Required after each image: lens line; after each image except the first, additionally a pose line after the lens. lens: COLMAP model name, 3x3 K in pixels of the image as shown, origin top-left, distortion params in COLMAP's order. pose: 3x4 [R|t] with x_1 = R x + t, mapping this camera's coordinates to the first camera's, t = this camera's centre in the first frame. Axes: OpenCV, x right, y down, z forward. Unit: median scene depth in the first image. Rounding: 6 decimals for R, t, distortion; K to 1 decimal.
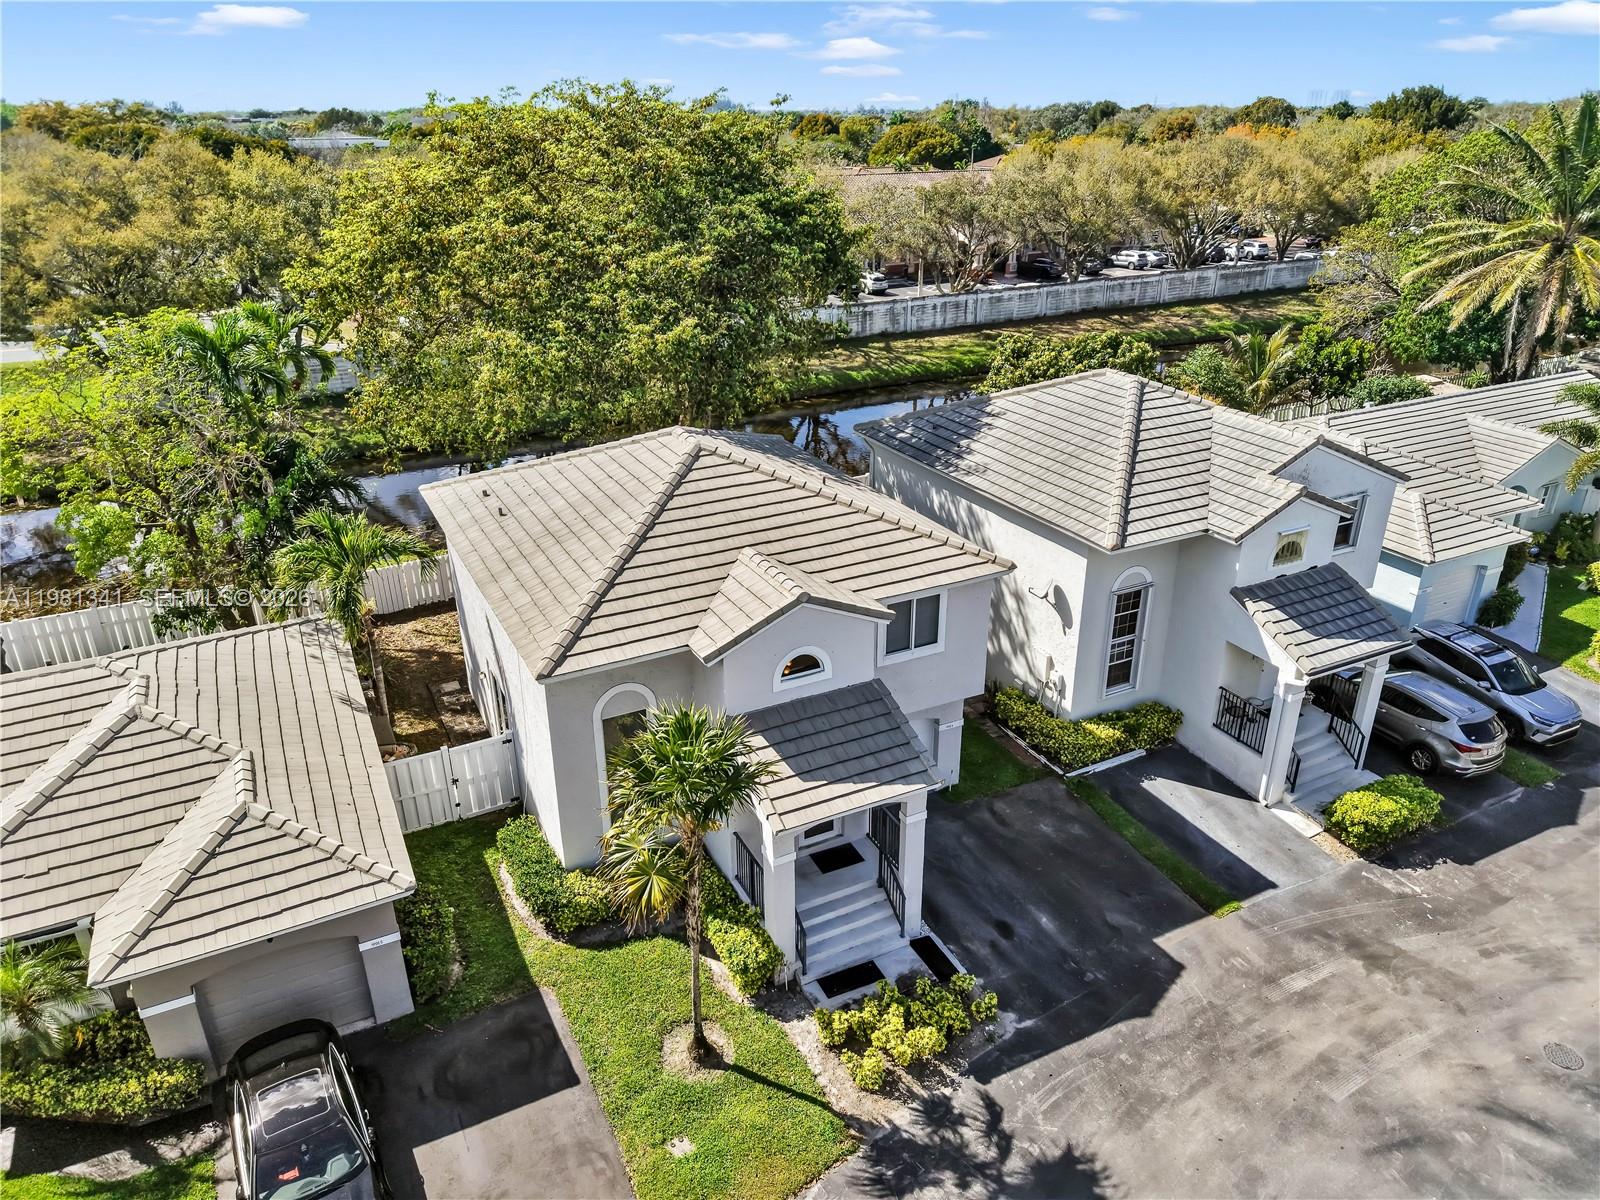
lens RADIAL K [[1101.5, 0, 802.5], [0, 1101.5, 568.9], [0, 0, 1]] dist [0.088298, -0.281349]
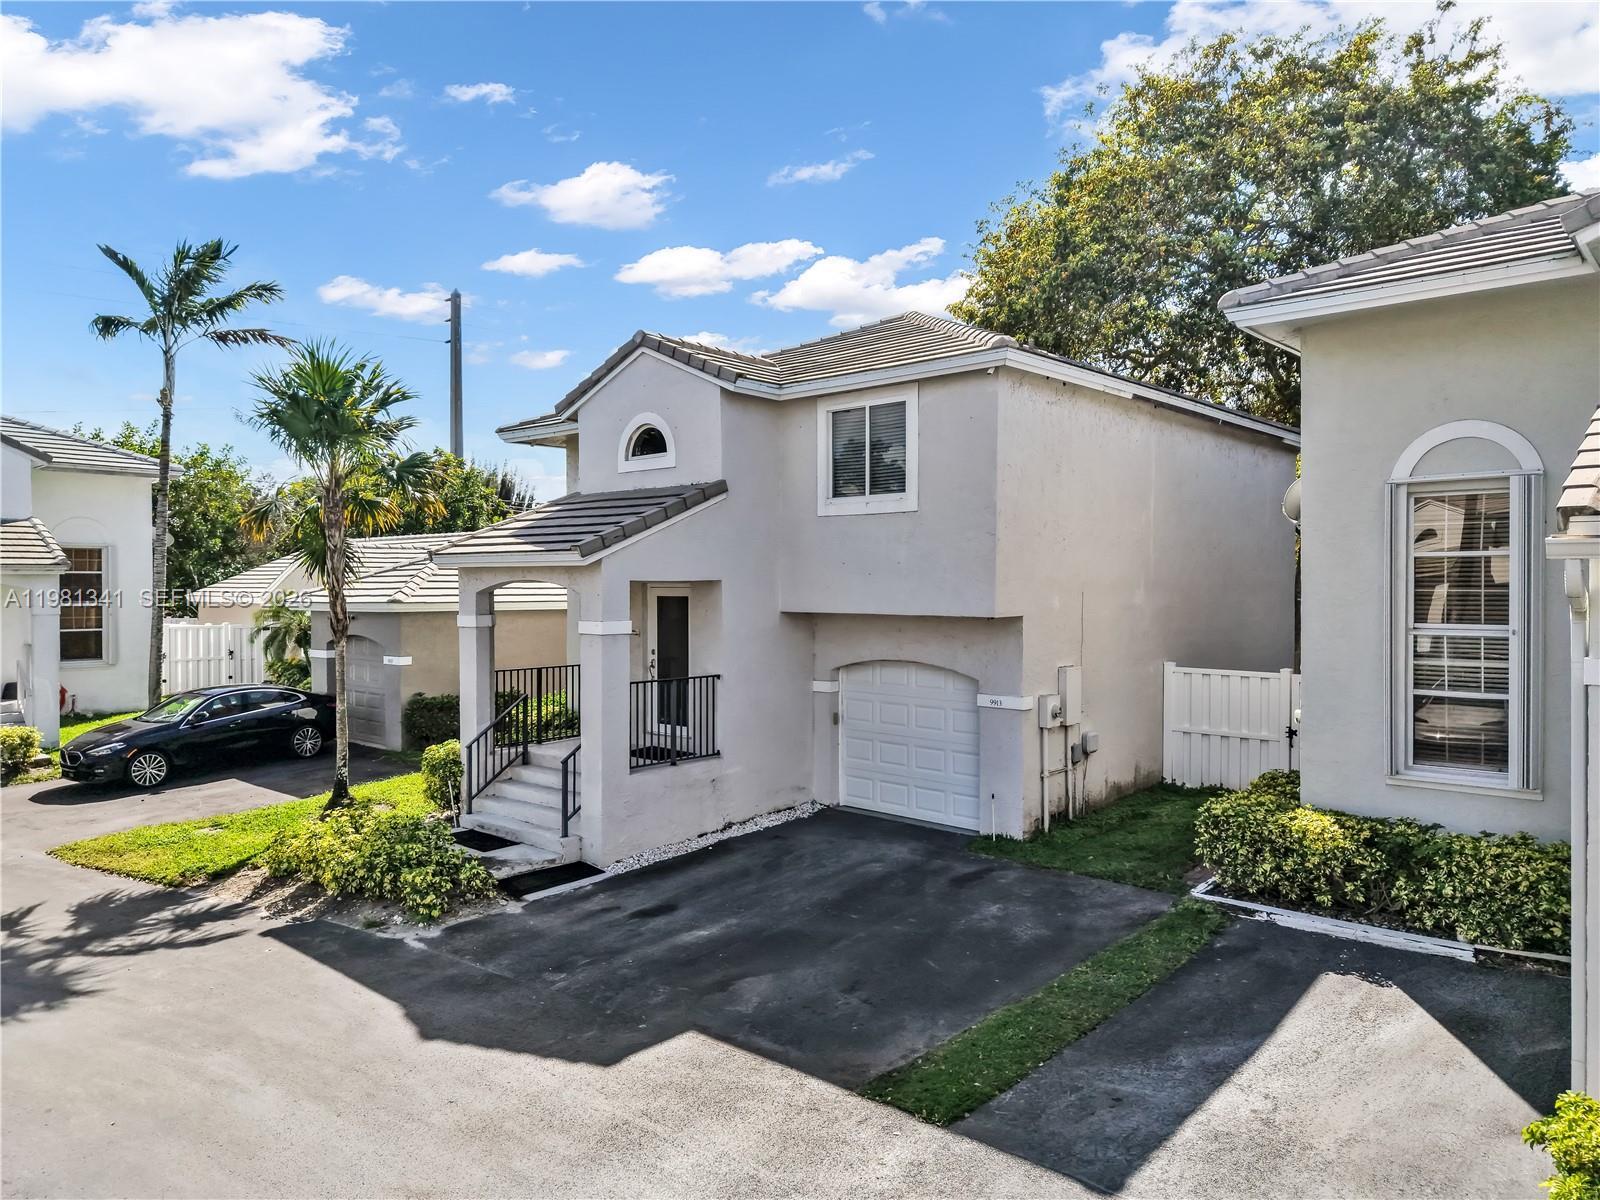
lens RADIAL K [[1095.6, 0, 800.0], [0, 1095.6, 600.0], [0, 0, 1]] dist [0.020689, 0.001596]
pose [[0.361345, 0.021983, -0.932173, 0.613458], [-0.361356, 0.924897, -0.118264, 0.198568], [0.859565, 0.379581, 0.342151, 0.728108]]
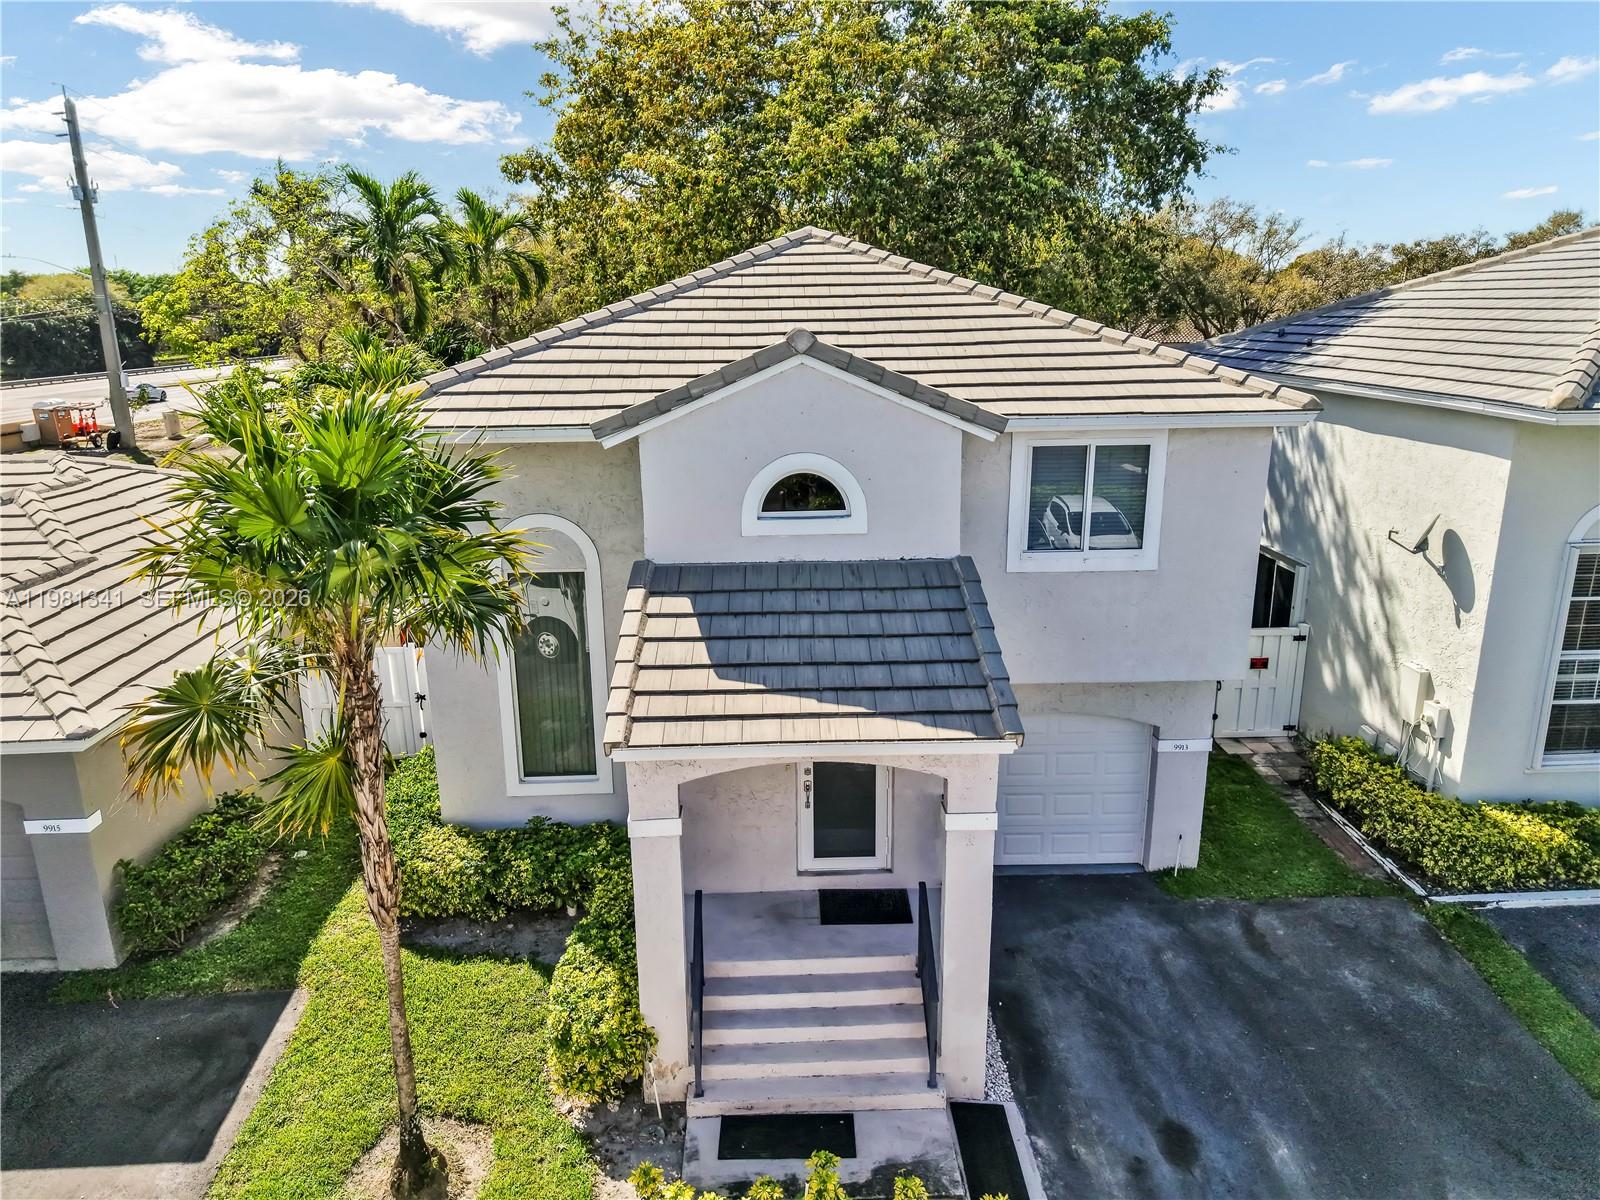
lens RADIAL K [[1087.4, 0, 800.0], [0, 1087.4, 600.0], [0, 0, 1]] dist [-0.001559, -0.004222]
pose [[0.906607, 0.104943, -0.408717, 0.177258], [-0.157164, 0.982871, -0.096254, 0.155516], [0.391615, 0.151501, 0.907571, 0.451008]]
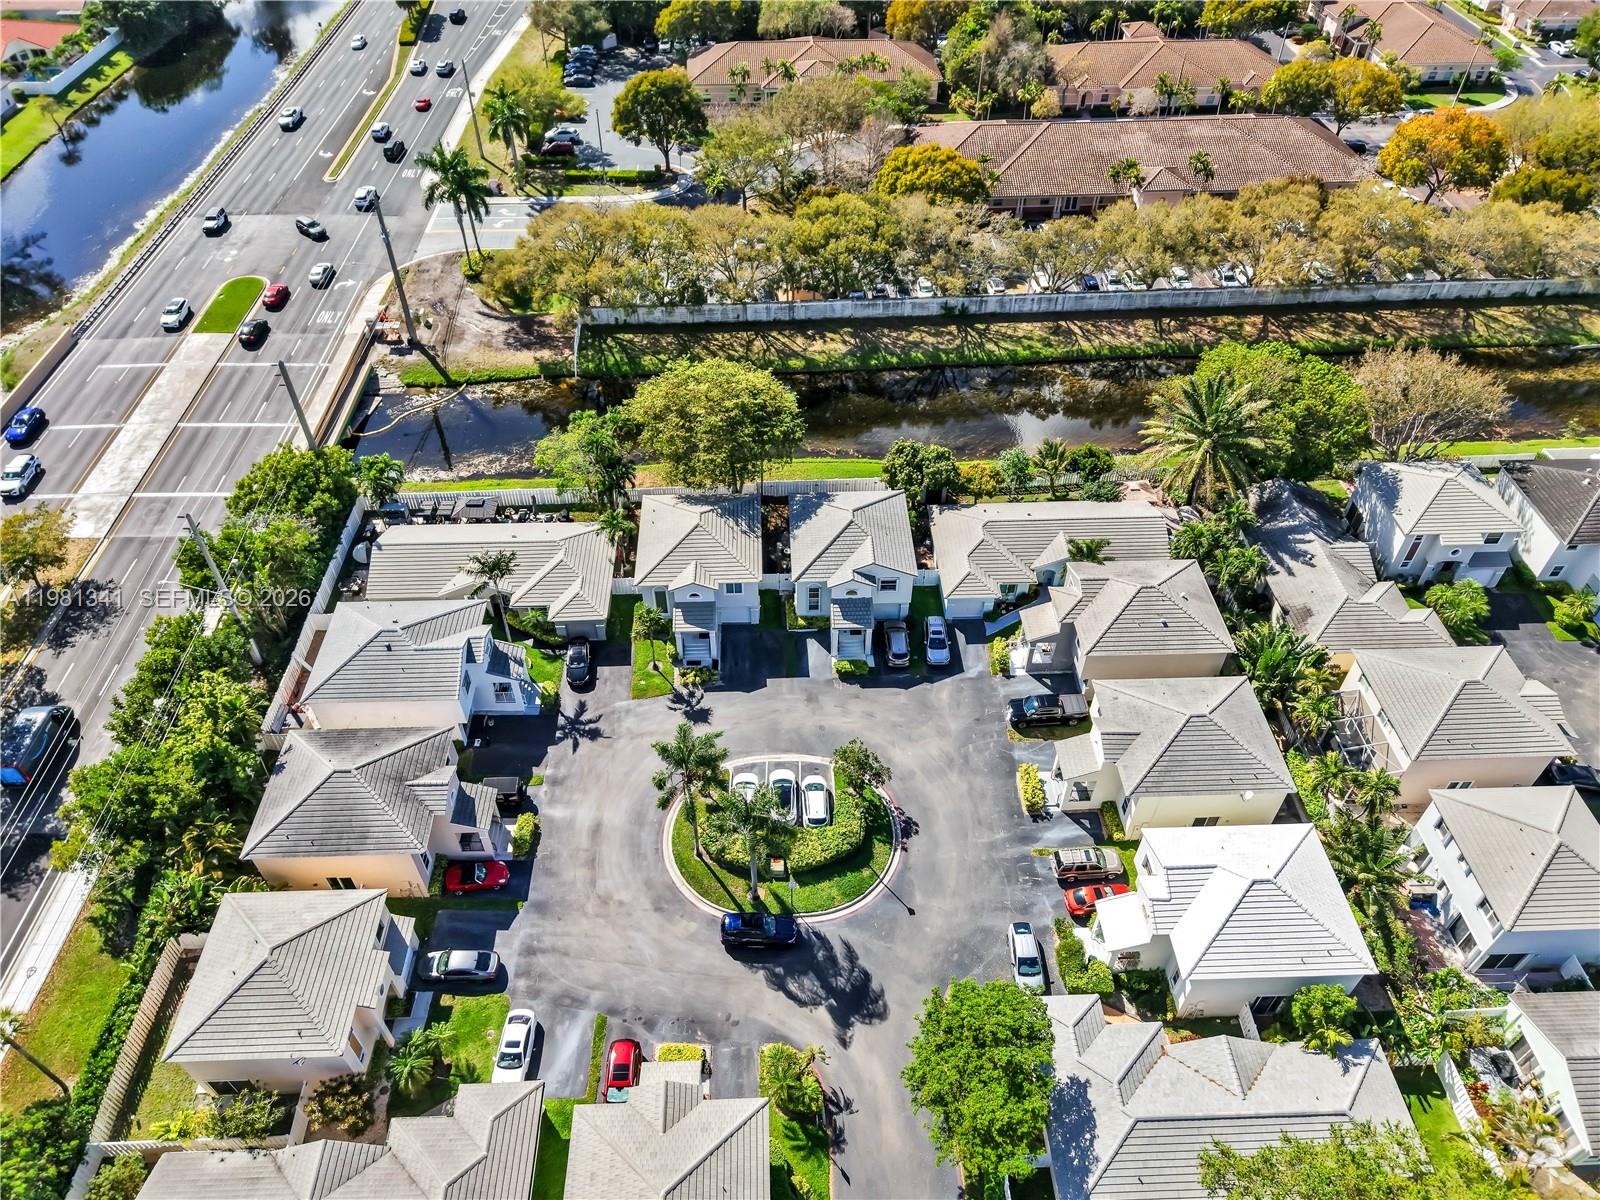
lens RADIAL K [[1095.6, 0, 800.0], [0, 1095.6, 600.0], [0, 0, 1]] dist [0.020689, 0.001596]
pose [[0.906173, 0.299949, -0.298130, 1.364510], [-0.167849, 0.902137, 0.397462, -1.372353], [0.388173, -0.310128, 0.867838, -2.101472]]
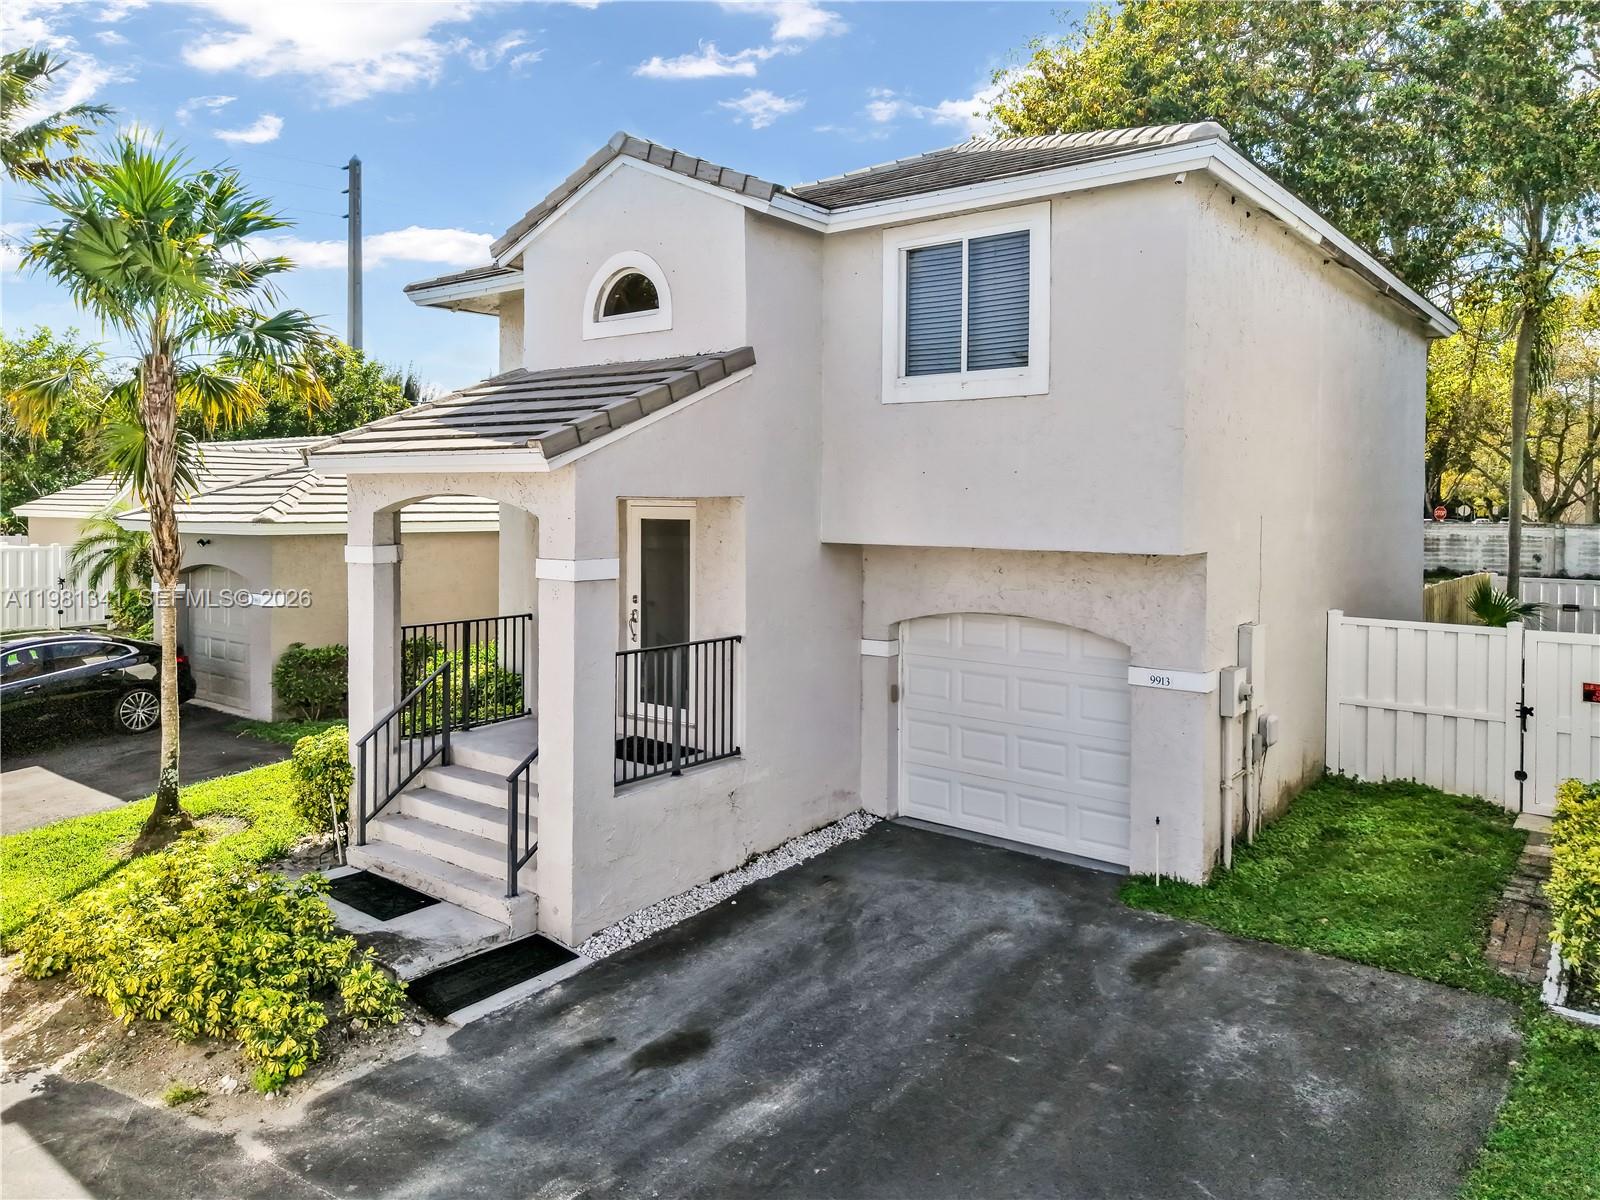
lens RADIAL K [[1134.5, 0, 796.6], [0, 1134.5, 514.8], [0, 0, 1]] dist [0.002626, 0.007632]
pose [[0.422575, 0.023725, -0.906017, 0.431629], [-0.357486, 0.922973, -0.142566, 0.192633], [0.832847, 0.384134, 0.398507, 0.743500]]
